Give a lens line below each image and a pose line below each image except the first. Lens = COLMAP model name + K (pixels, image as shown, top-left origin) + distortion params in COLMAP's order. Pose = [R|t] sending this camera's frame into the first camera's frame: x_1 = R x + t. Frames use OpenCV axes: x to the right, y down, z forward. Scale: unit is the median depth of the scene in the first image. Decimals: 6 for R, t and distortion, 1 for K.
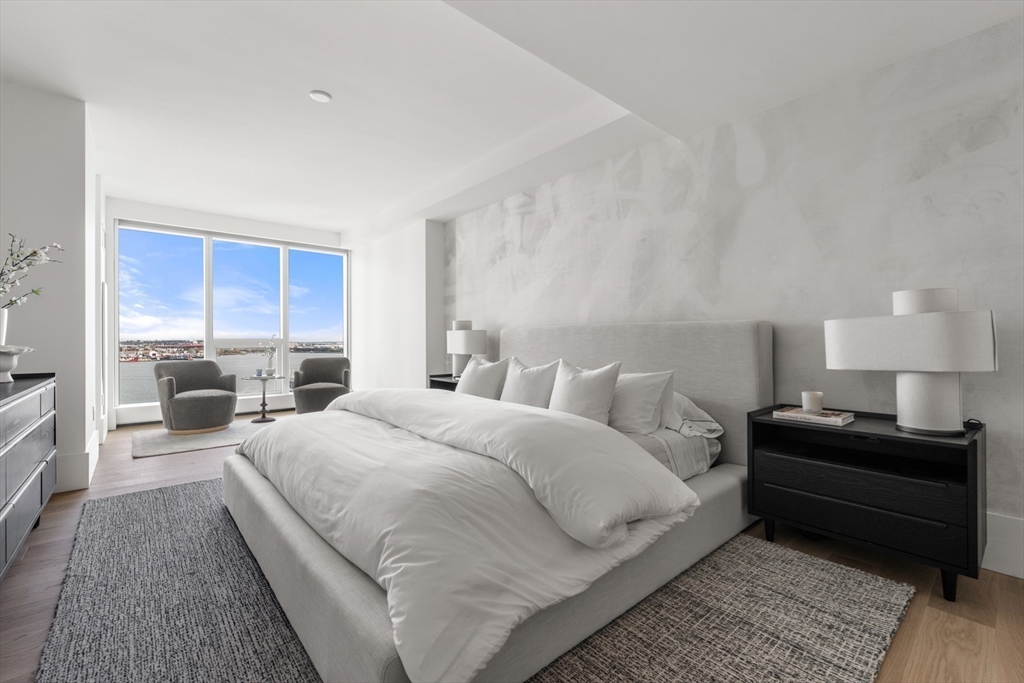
lens RADIAL K [[431.7, 0, 511.0], [0, 431.7, 338.9], [0, 0, 1]] dist [0.000134, -0.000087]
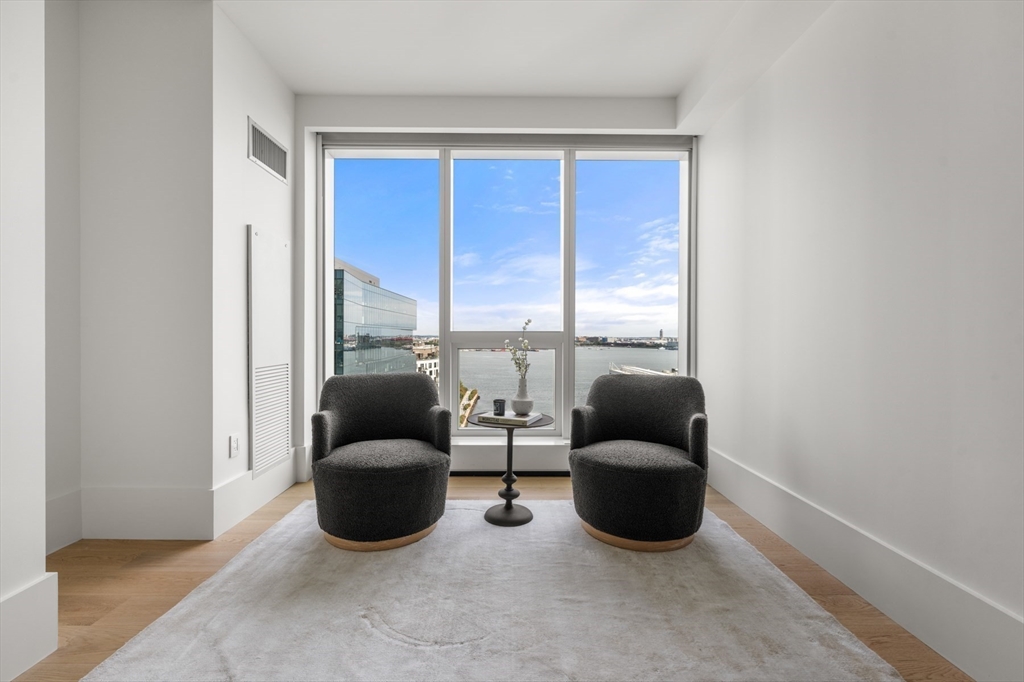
lens RADIAL K [[431.7, 0, 511.0], [0, 431.7, 338.4], [0, 0, 1]] dist [0.000134, -0.000087]
pose [[0.765230, 0.010215, -0.643676, -0.276252], [-0.004545, 0.999935, 0.010465, 0.002499], [0.643741, -0.005083, 0.765226, 0.637278]]
